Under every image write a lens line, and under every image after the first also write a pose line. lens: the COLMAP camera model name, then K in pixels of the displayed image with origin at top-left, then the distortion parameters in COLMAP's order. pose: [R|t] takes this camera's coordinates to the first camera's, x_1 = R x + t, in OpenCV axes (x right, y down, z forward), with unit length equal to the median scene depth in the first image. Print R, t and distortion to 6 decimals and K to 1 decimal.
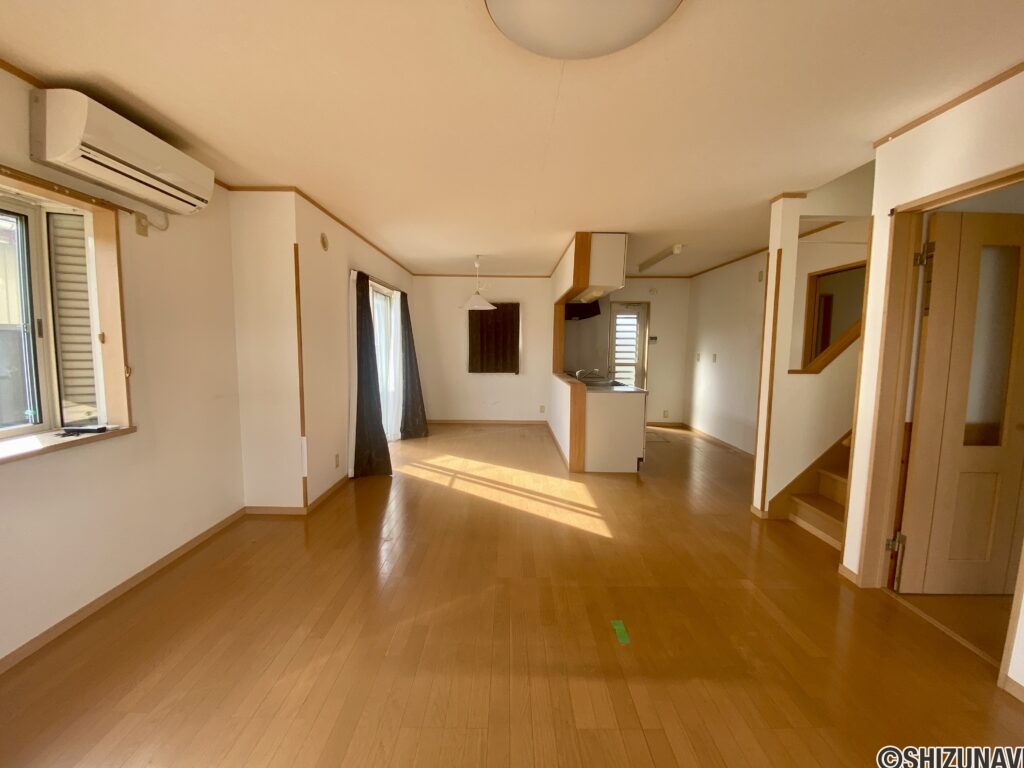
lens RADIAL K [[417.4, 0, 512.0], [0, 417.4, 384.0], [0, 0, 1]] dist [0.023416, -0.025206]
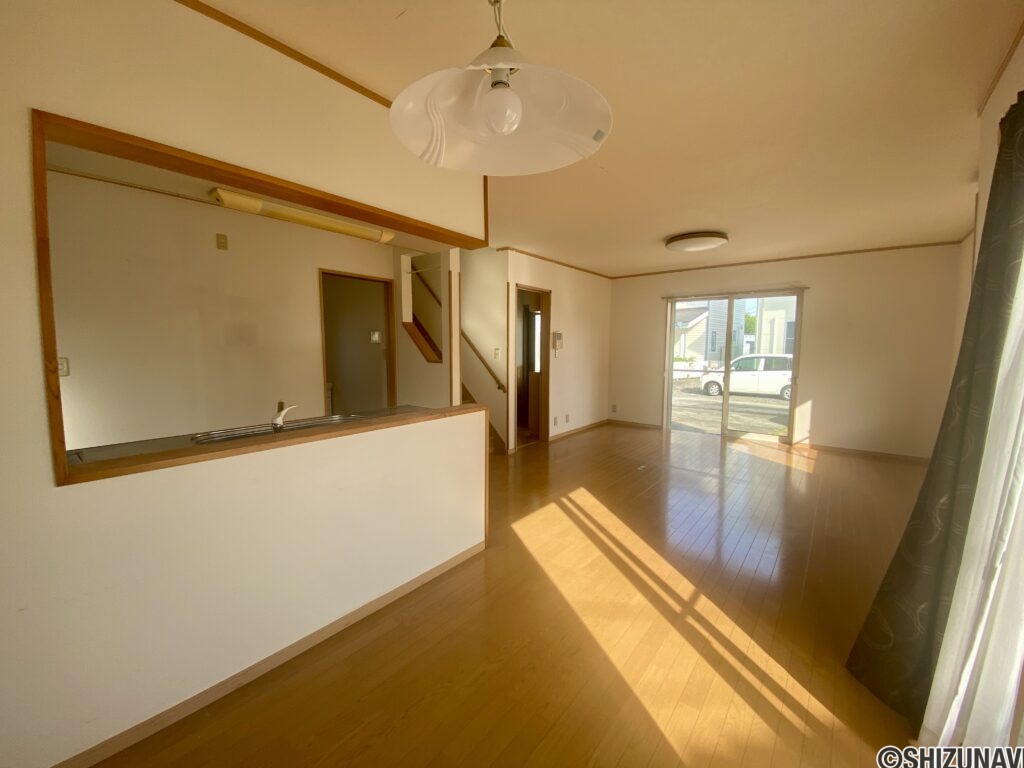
lens RADIAL K [[417.4, 0, 512.0], [0, 417.4, 384.0], [0, 0, 1]] dist [0.023416, -0.025206]
pose [[-0.789173, -0.070917, 0.610063, -0.330625], [0.043632, 0.984328, 0.170865, -0.174077], [-0.612619, 0.161461, -0.773711, 1.866405]]
